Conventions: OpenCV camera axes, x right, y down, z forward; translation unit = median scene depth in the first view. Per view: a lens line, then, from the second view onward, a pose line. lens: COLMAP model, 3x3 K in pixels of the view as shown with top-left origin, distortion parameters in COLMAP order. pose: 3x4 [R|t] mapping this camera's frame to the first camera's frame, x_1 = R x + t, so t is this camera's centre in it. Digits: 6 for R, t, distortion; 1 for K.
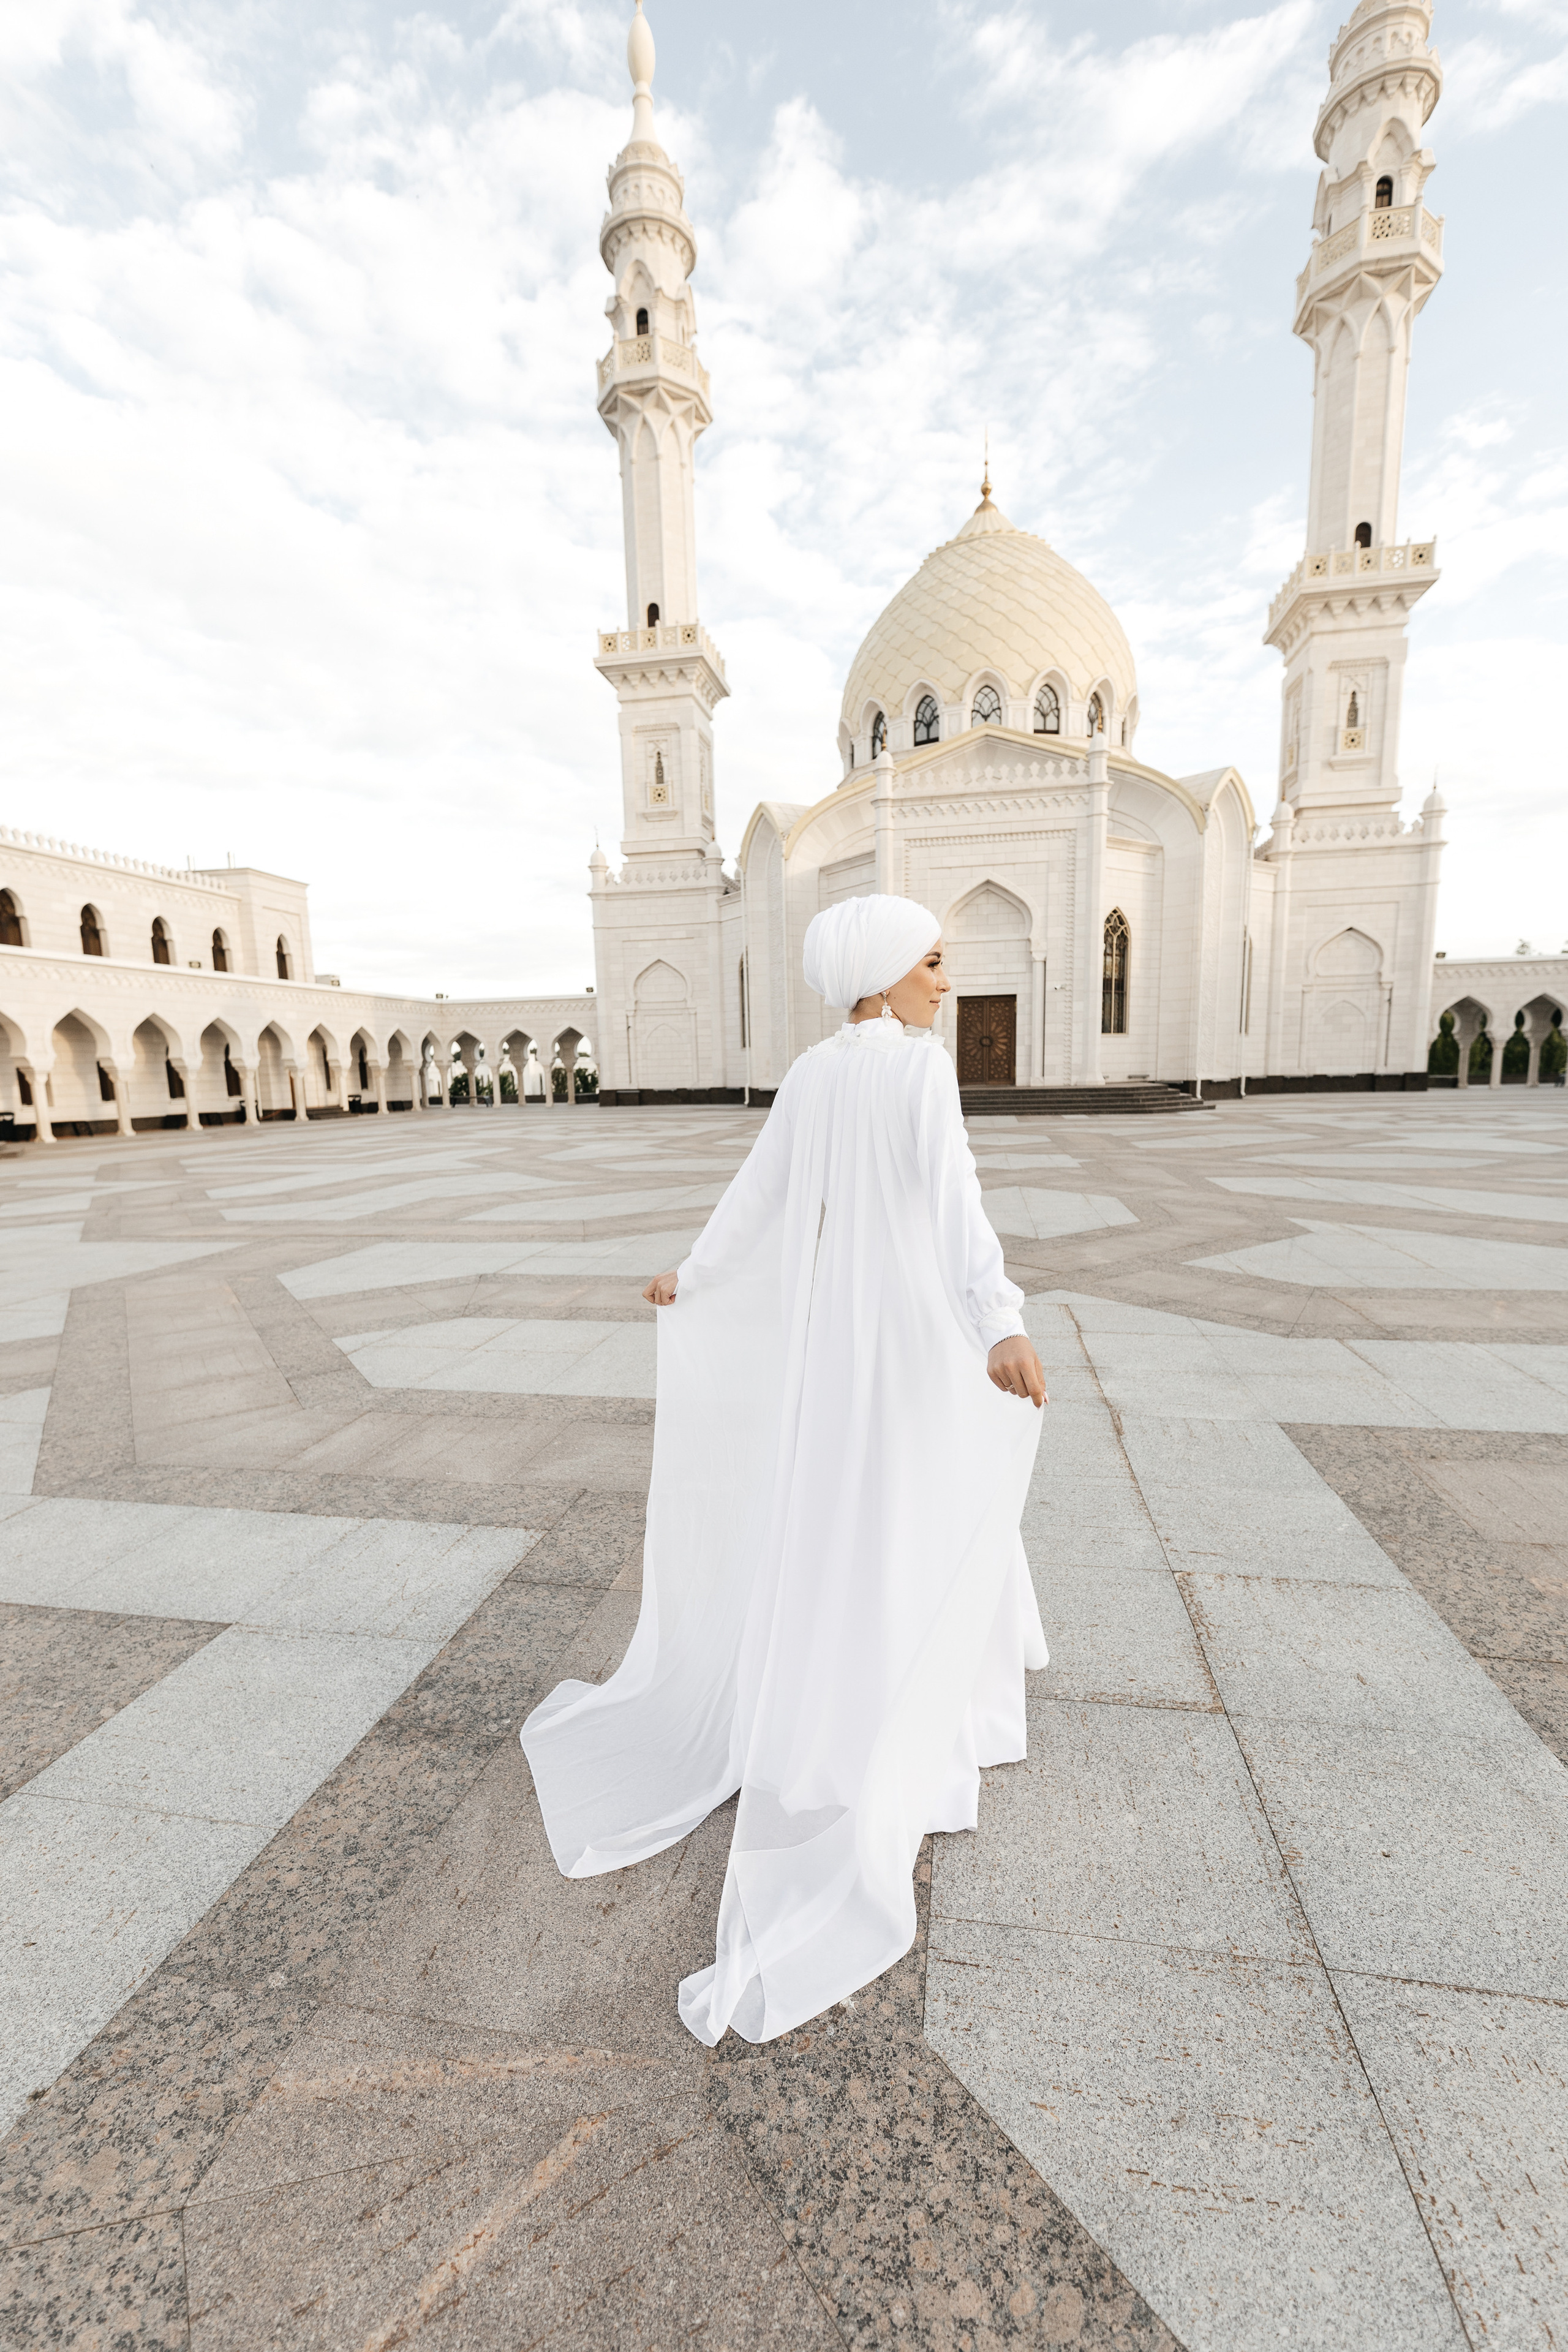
lens RADIAL K [[1018.8, 0, 778.3], [0, 1018.8, 1241.0], [0, 0, 1]] dist [-0.002351, 0.001864]
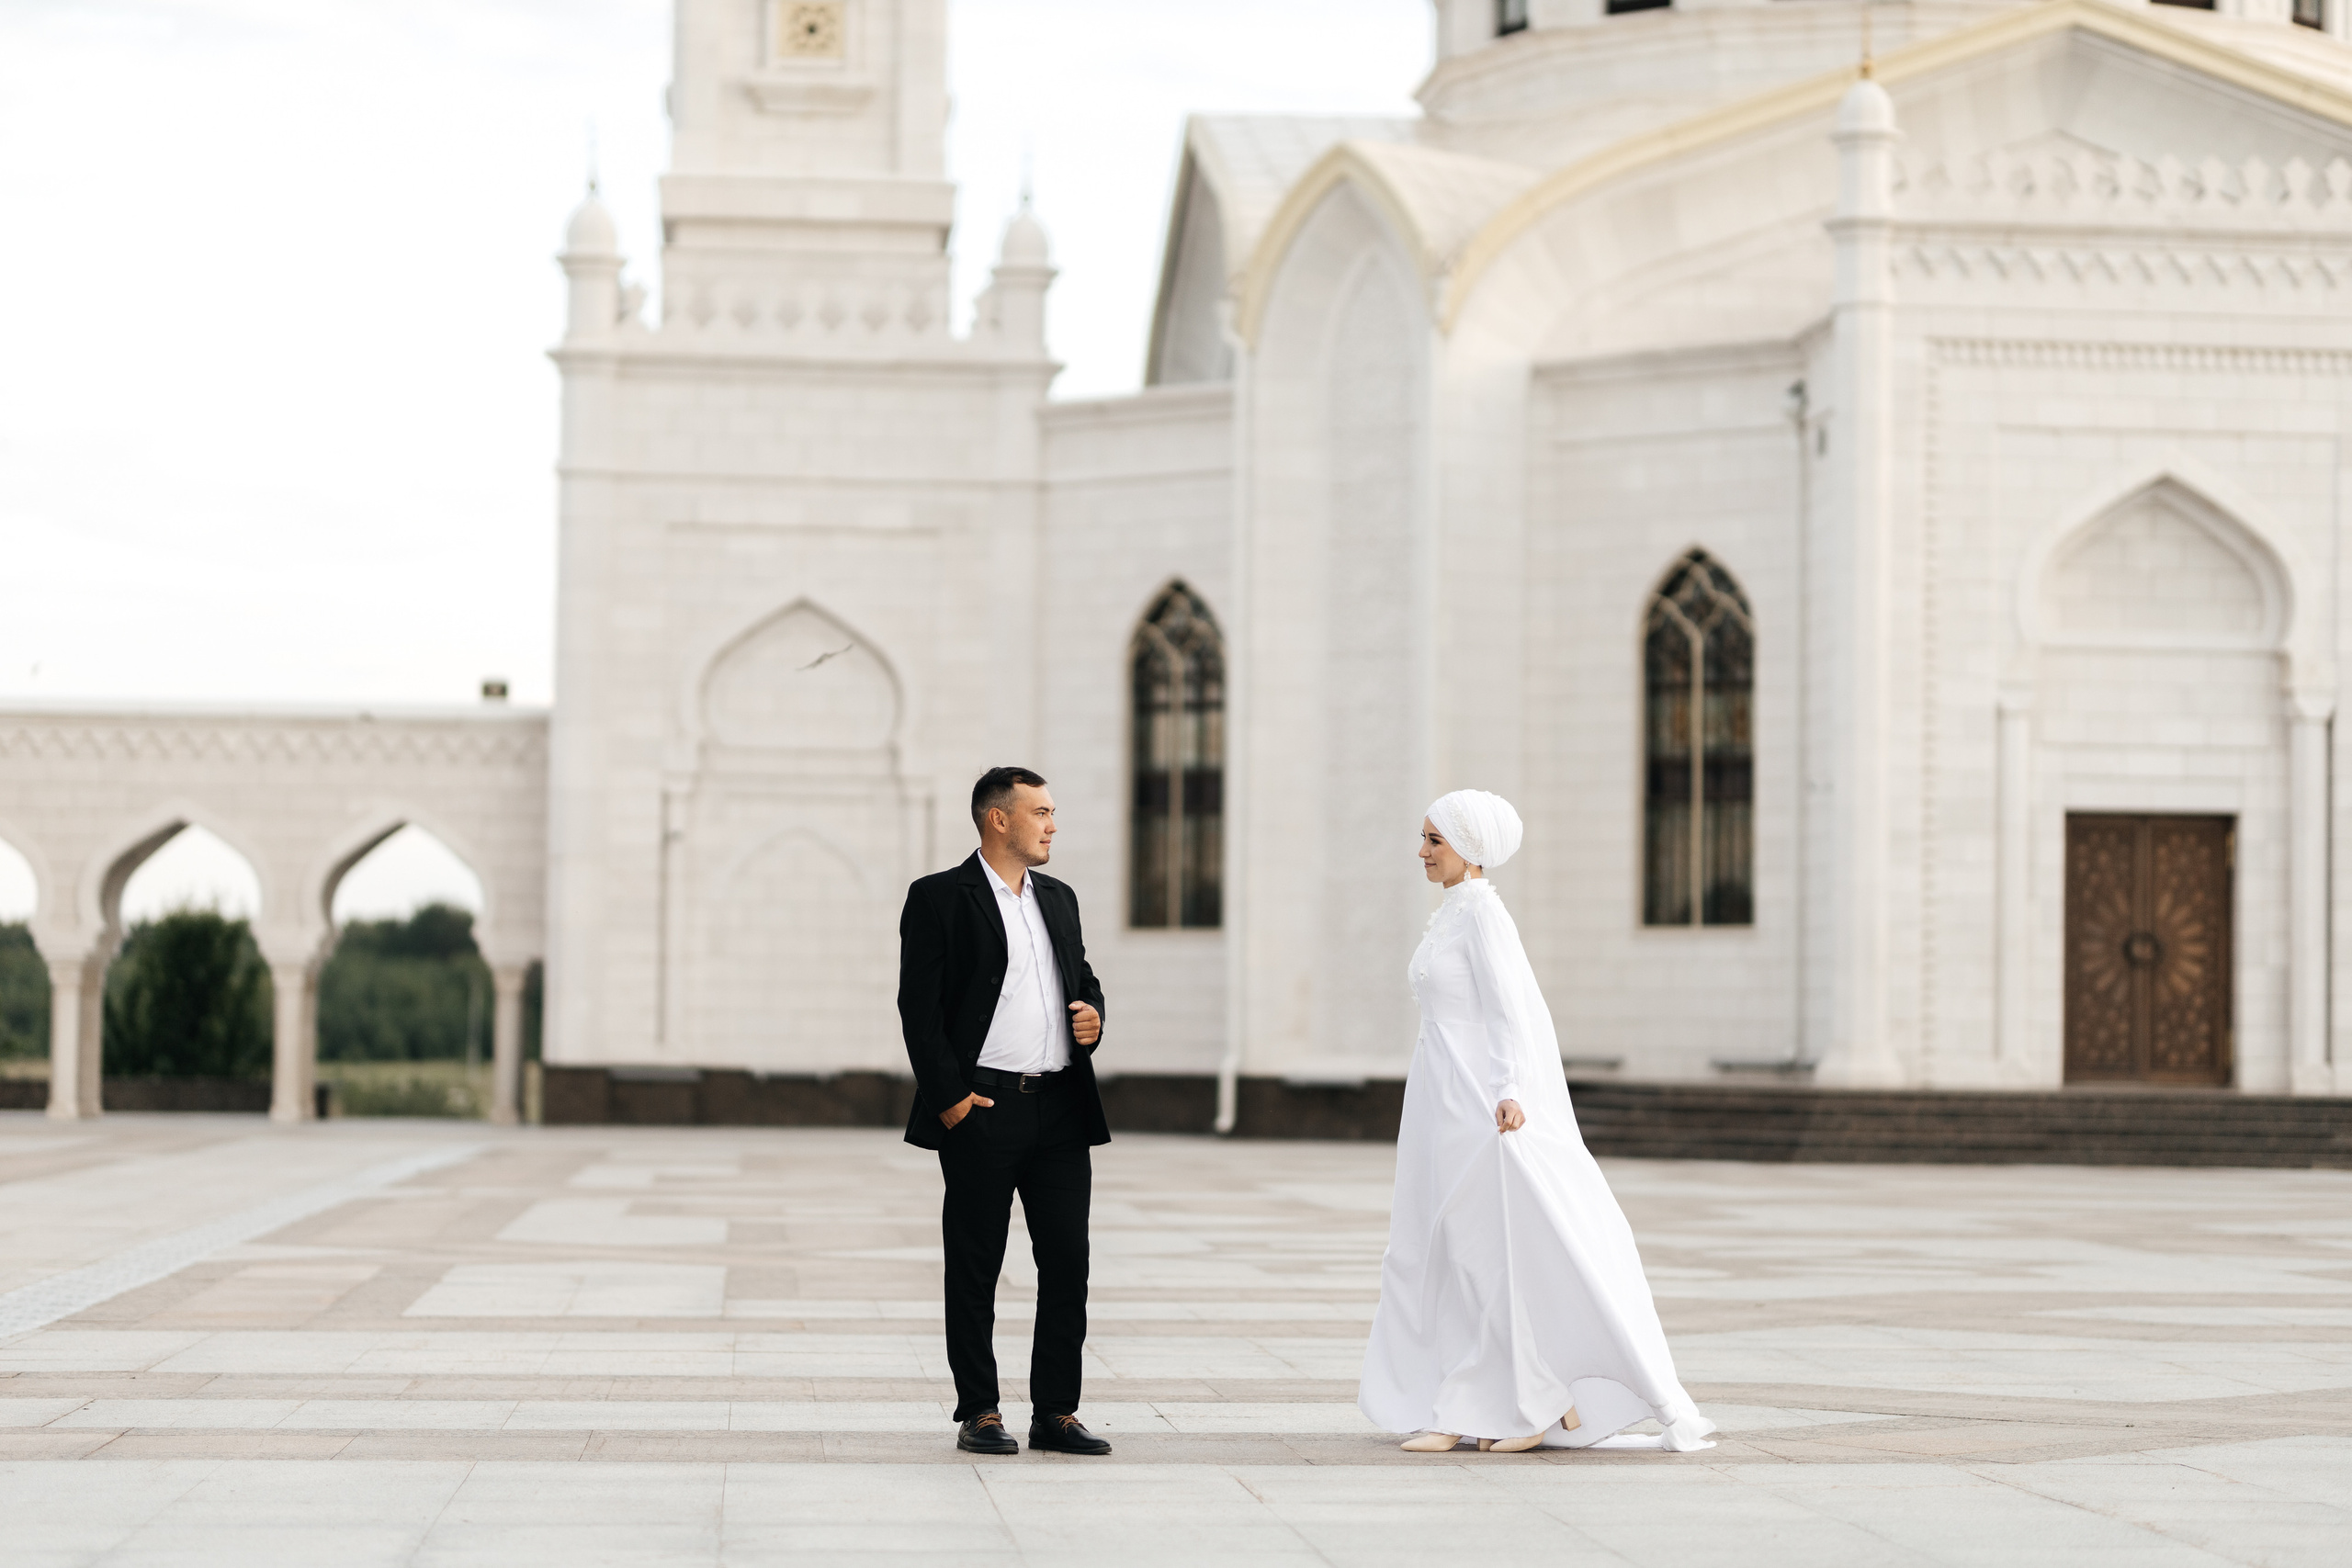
lens RADIAL K [[5738.1, 0, 1224.4], [0, 5738.1, 792.6], [0, 0, 1]] dist [-0.006458, 0.000000]
pose [[0.957834, 0.047916, 0.283298, -0.523193], [0.012459, 0.978142, -0.207566, 0.112803], [-0.287051, 0.202343, 0.936301, -0.549852]]
